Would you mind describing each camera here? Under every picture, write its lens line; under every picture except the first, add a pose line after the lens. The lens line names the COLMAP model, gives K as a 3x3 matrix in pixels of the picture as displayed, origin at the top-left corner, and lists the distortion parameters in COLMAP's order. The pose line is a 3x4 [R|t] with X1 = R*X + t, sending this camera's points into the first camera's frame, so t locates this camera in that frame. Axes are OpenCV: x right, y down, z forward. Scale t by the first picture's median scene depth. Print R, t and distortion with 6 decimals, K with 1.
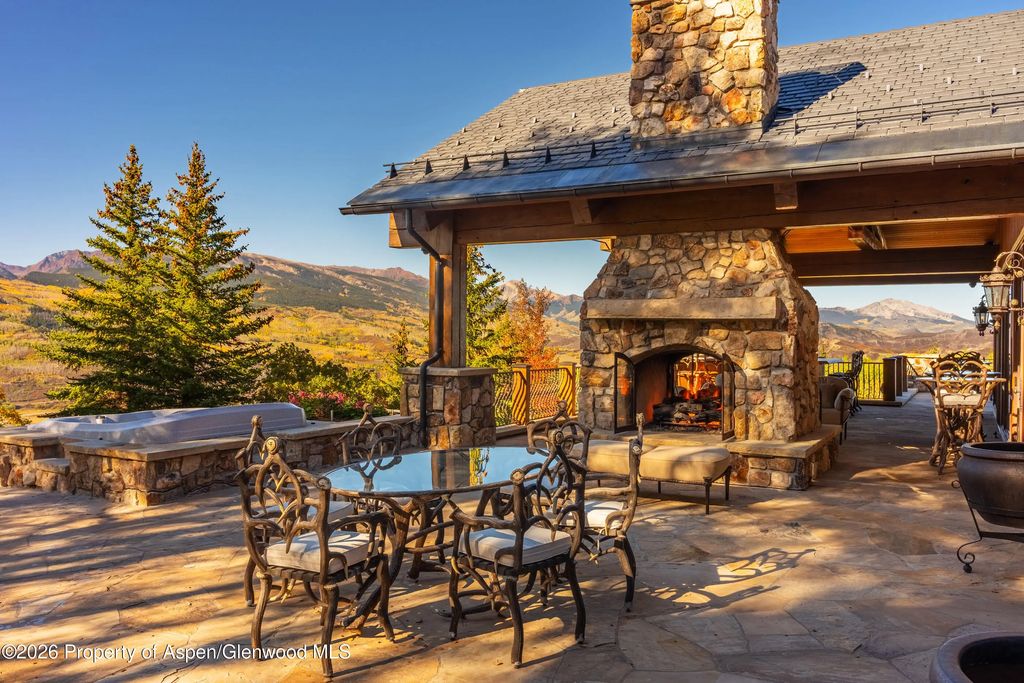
lens RADIAL K [[812.5, 0, 516.0], [0, 812.5, 340.6], [0, 0, 1]] dist [0.008833, 0.004238]
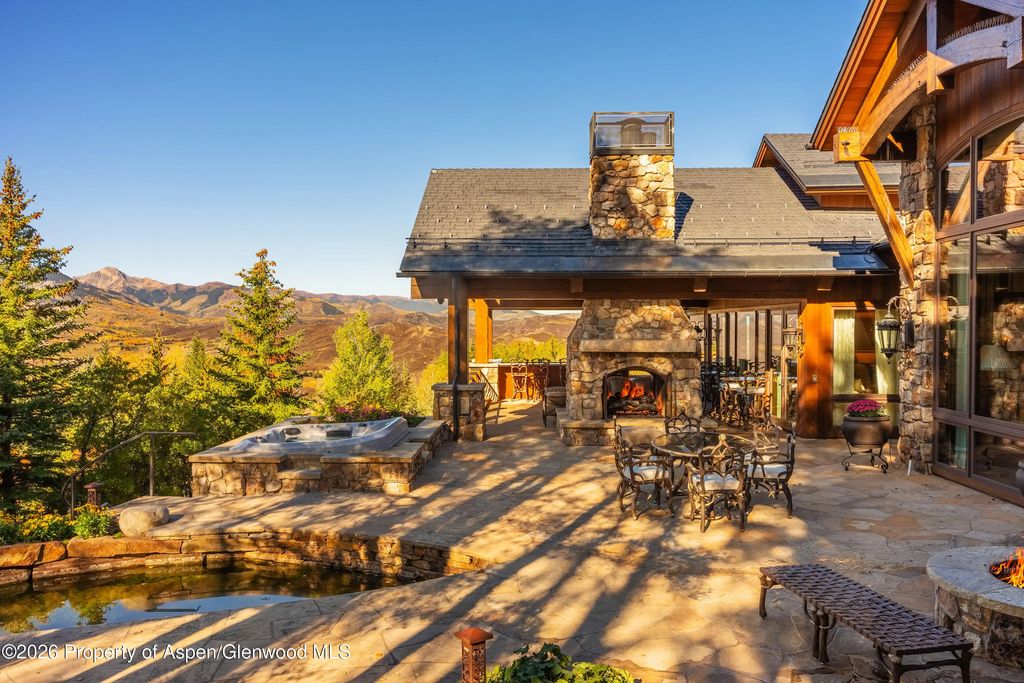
lens RADIAL K [[727.7, 0, 514.3], [0, 727.7, 335.5], [0, 0, 1]] dist [0.015702, -0.024260]
pose [[0.879736, -0.014766, 0.475233, -0.691408], [0.010017, 0.999871, 0.012525, -0.076216], [-0.475357, -0.006258, 0.879771, -0.195171]]
